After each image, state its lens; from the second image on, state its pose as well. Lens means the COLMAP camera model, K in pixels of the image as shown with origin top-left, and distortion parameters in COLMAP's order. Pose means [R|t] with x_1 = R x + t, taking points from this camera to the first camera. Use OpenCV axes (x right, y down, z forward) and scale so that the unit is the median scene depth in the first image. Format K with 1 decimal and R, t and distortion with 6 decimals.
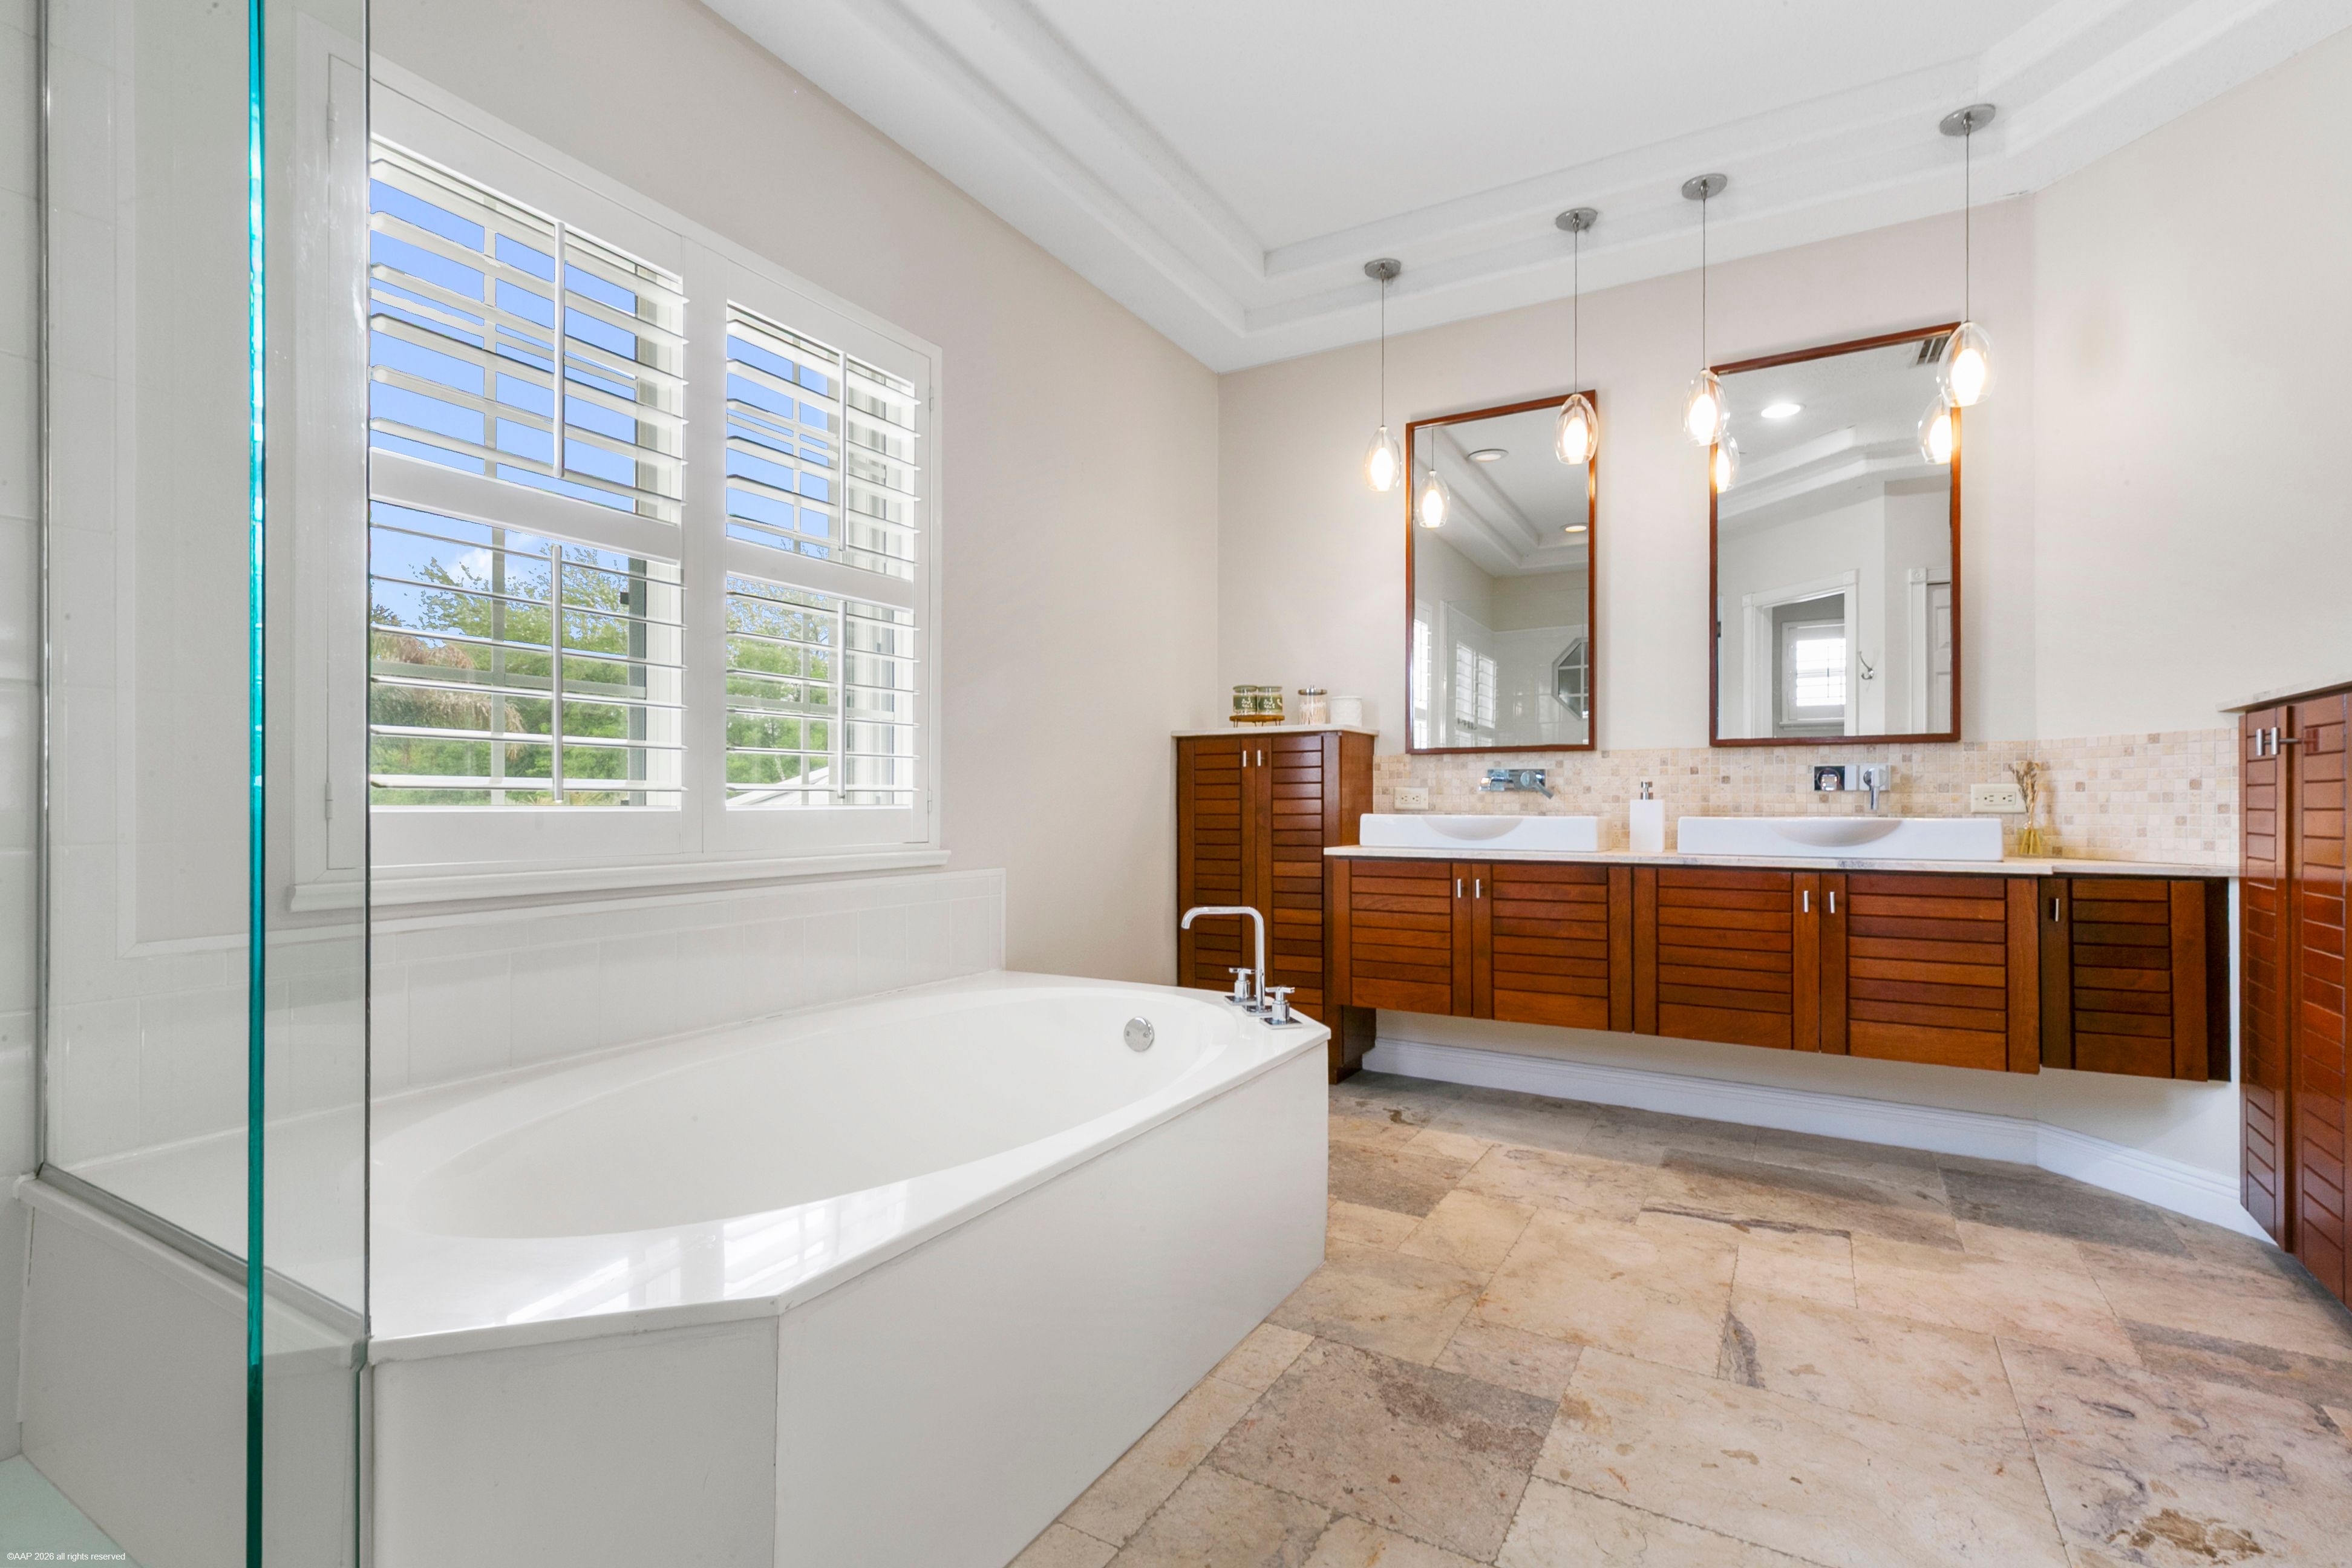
lens RADIAL K [[1086.3, 0, 1189.5], [0, 1086.3, 807.2], [0, 0, 1]] dist [0.003417, -0.000266]
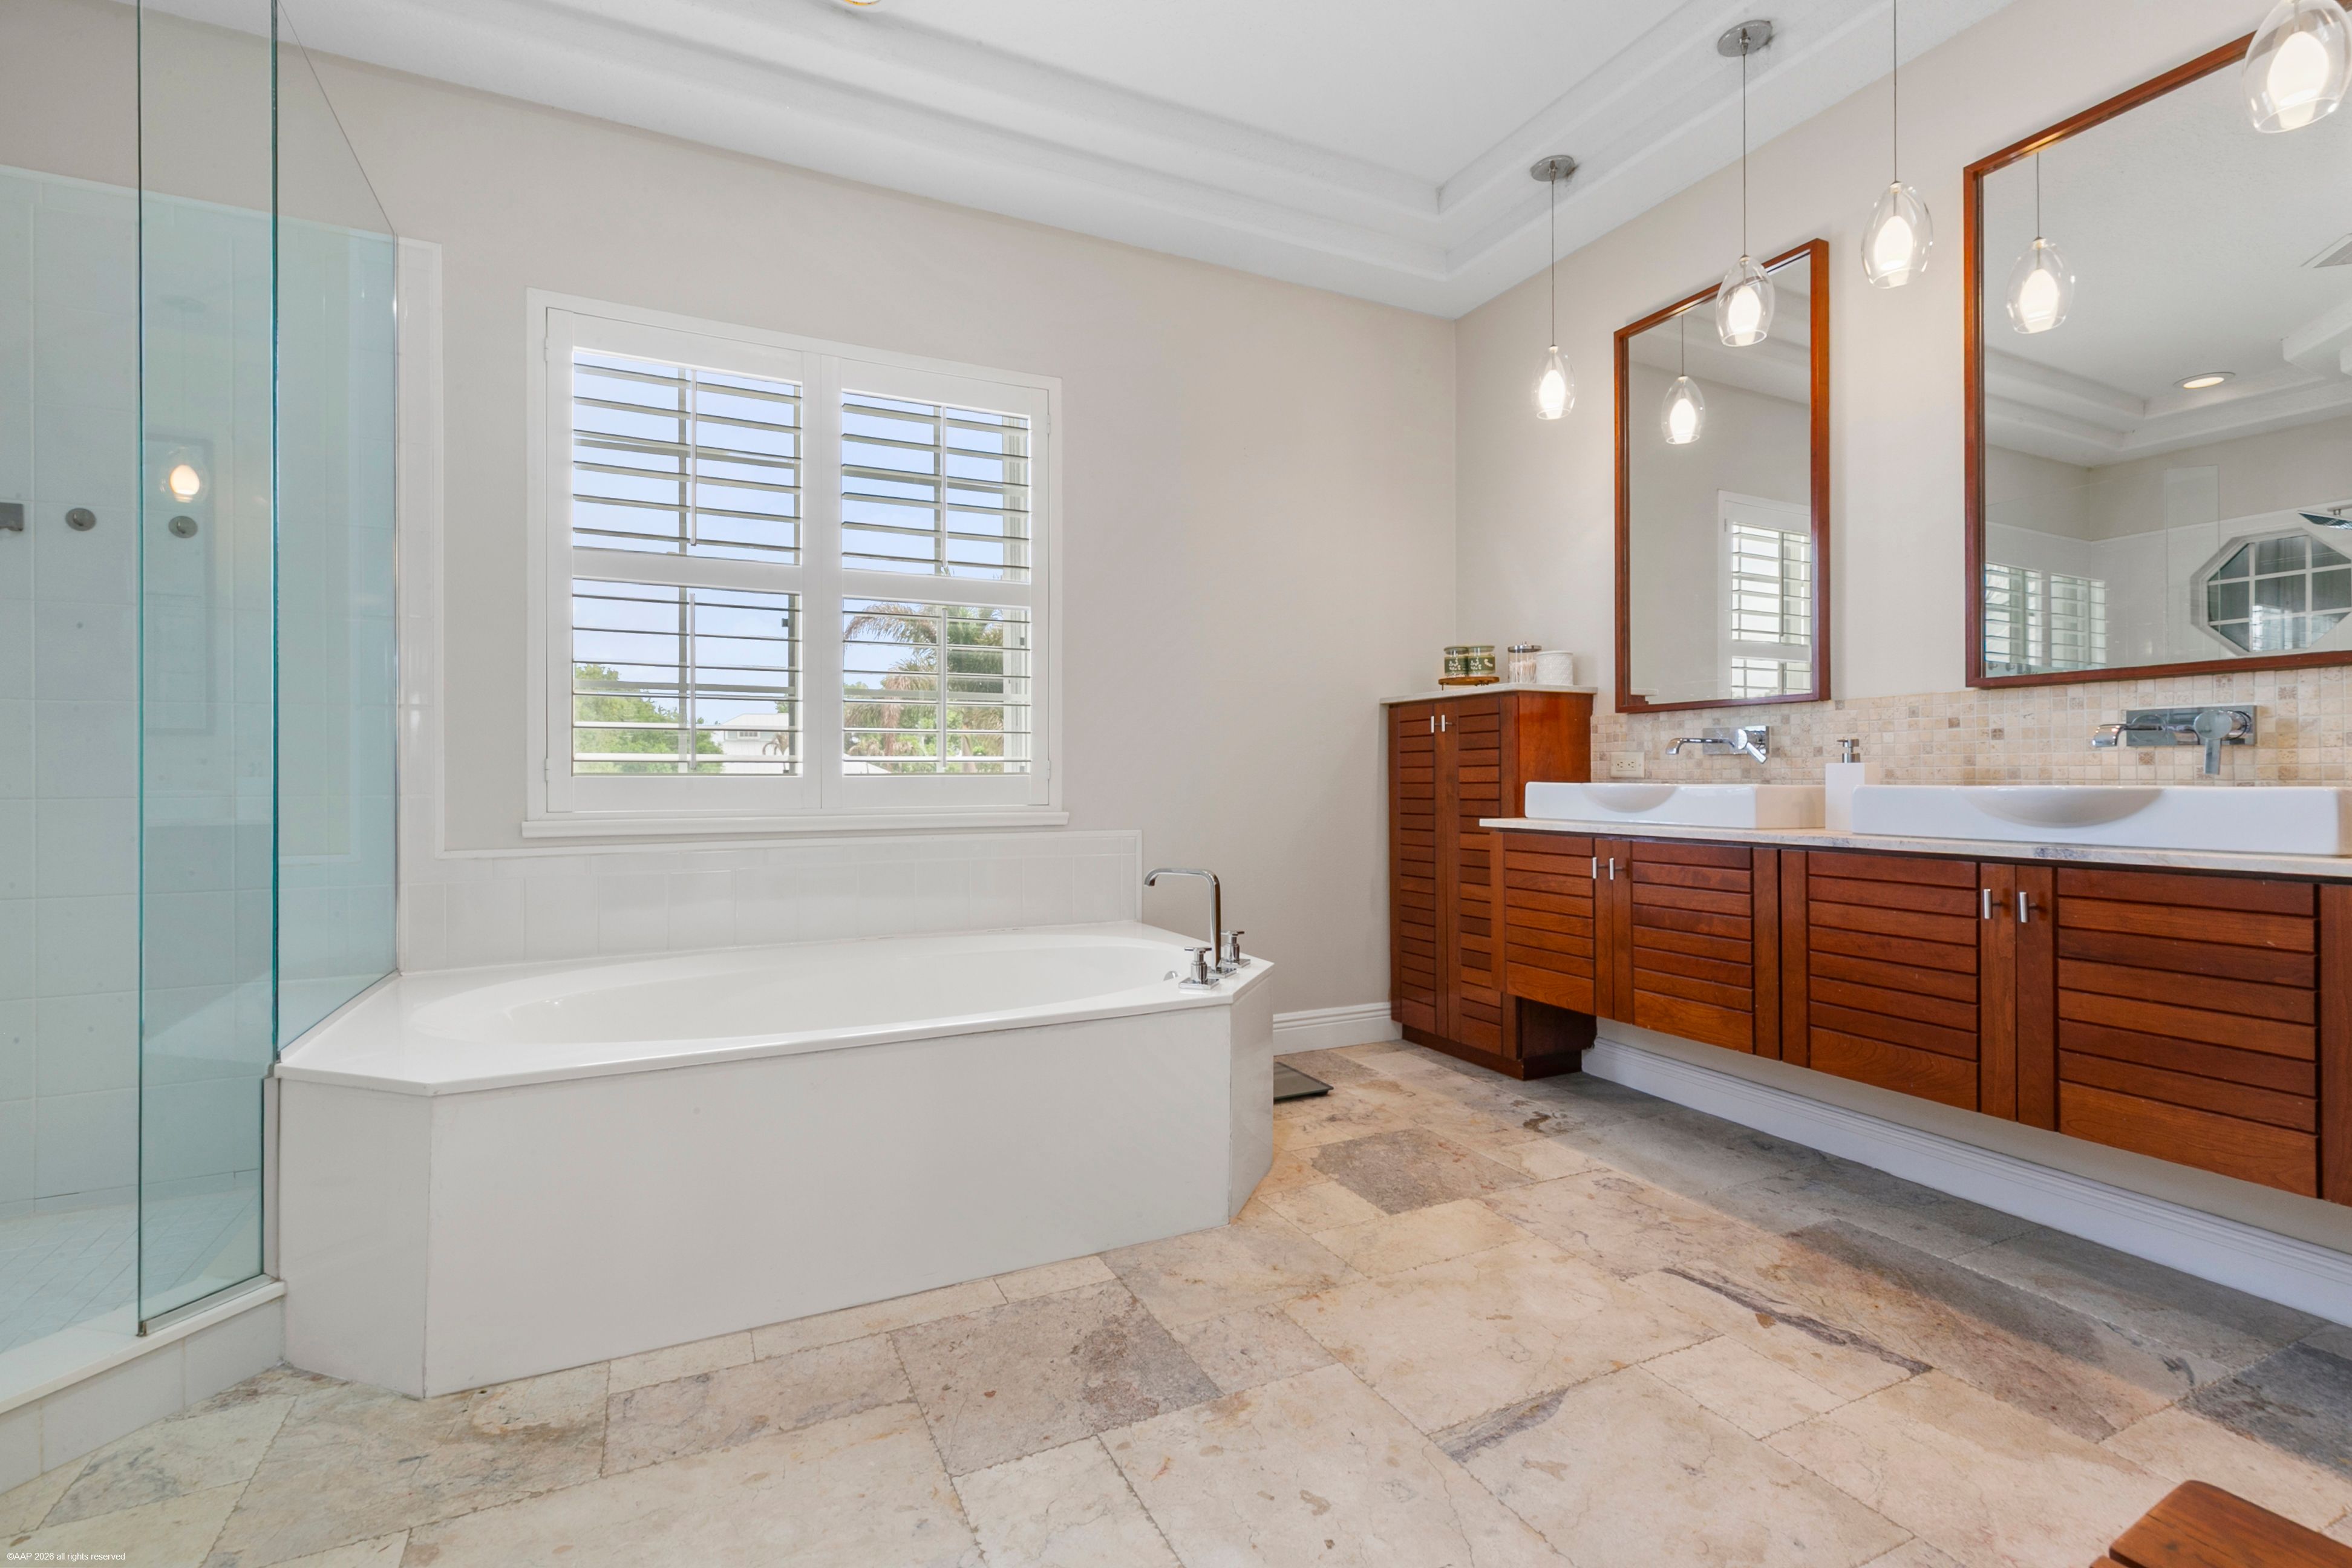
lens RADIAL K [[1079.1, 0, 1191.6], [0, 1079.1, 780.6], [0, 0, 1]] dist [0.004714, 0.000112]
pose [[0.827049, -0.000778, -0.562129, 0.512608], [0.000354, 1.000000, -0.000863, 0.006821], [0.562129, 0.000515, 0.827049, 0.122703]]
